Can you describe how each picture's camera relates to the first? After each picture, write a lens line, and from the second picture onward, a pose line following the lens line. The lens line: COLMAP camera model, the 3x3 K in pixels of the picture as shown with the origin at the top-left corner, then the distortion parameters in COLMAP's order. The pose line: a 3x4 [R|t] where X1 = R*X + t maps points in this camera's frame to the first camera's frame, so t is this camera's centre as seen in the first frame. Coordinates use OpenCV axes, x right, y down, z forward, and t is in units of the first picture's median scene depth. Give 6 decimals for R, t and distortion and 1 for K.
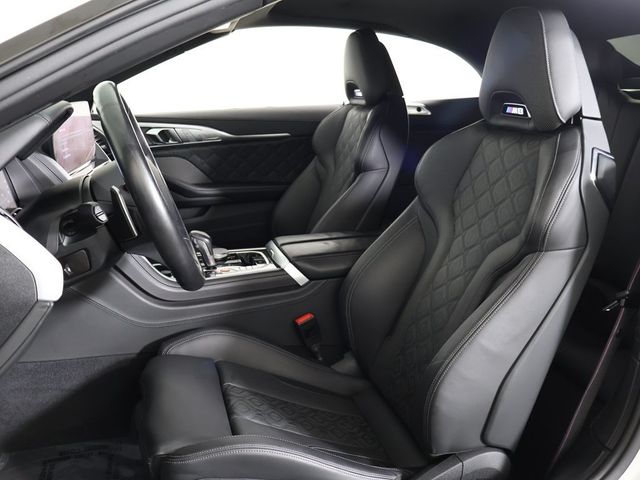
lens RADIAL K [[617.6, 0, 320.2], [0, 617.6, 234.7], [0, 0, 1]] dist [0.002779, 0.000000]
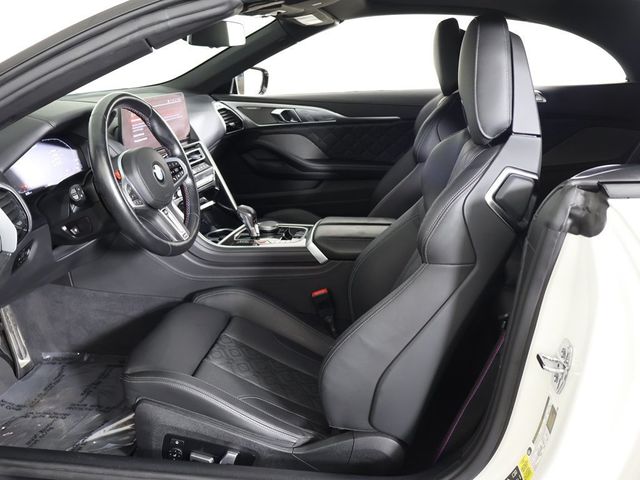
lens RADIAL K [[617.6, 0, 321.9], [0, 617.6, 242.3], [0, 0, 1]] dist [0.002779, 0.000000]
pose [[0.902548, 0.123643, -0.412456, 0.424345], [-0.090941, 0.991015, 0.098078, -0.064512], [0.420877, -0.051011, 0.905682, -0.016109]]
